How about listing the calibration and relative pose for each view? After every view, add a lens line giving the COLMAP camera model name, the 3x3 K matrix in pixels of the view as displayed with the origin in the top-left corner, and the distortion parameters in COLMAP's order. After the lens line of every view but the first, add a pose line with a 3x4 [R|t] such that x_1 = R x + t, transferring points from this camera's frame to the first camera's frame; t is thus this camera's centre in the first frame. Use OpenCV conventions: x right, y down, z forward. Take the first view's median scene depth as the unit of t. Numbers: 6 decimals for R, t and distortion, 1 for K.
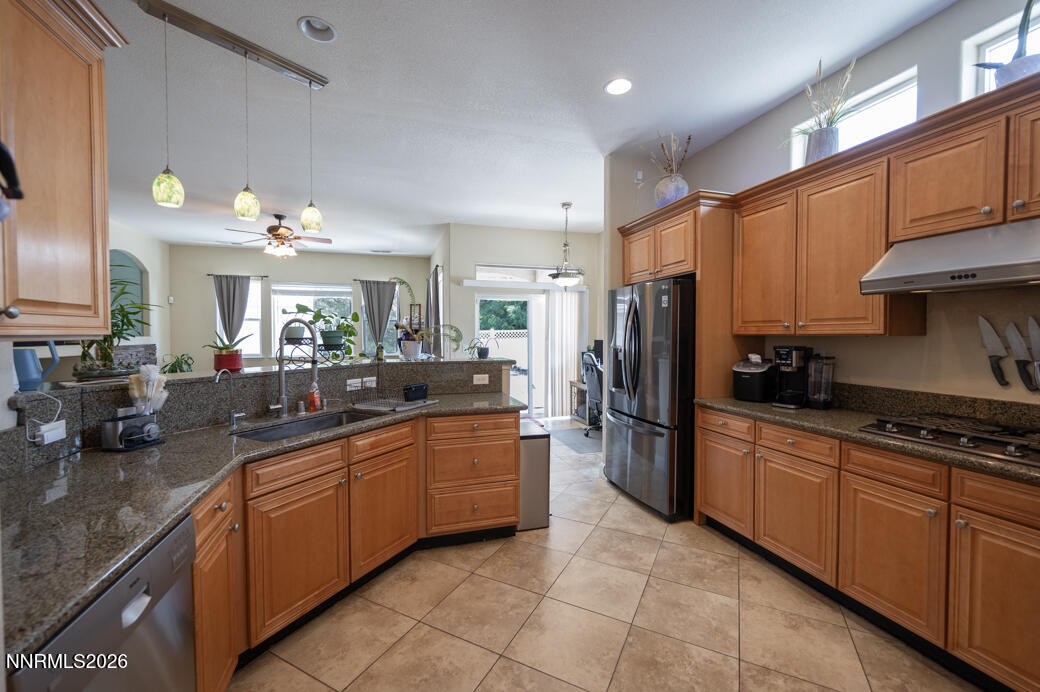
lens RADIAL K [[417.5, 0, 516.5], [0, 417.5, 344.7], [0, 0, 1]] dist [-0.000320, -0.000092]
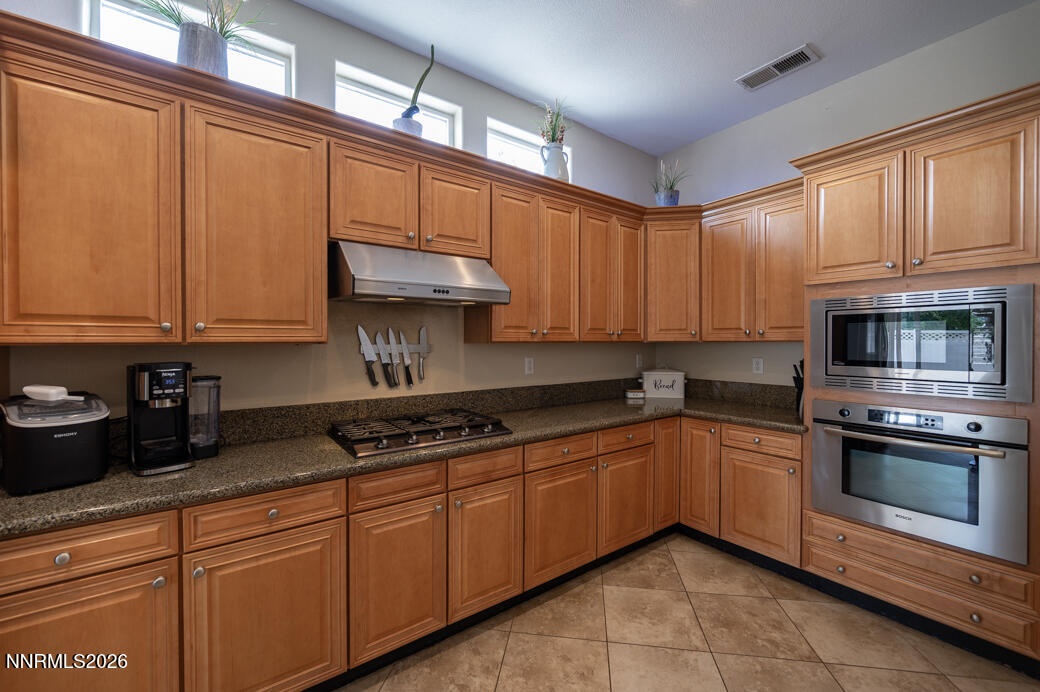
lens RADIAL K [[410.4, 0, 519.2], [0, 410.4, 345.2], [0, 0, 1]] dist [-0.001860, -0.000116]
pose [[-0.320275, -0.008173, 0.947289, -0.041086], [0.026458, 0.999496, 0.017569, -0.018971], [-0.946955, 0.030691, -0.319897, 0.741337]]
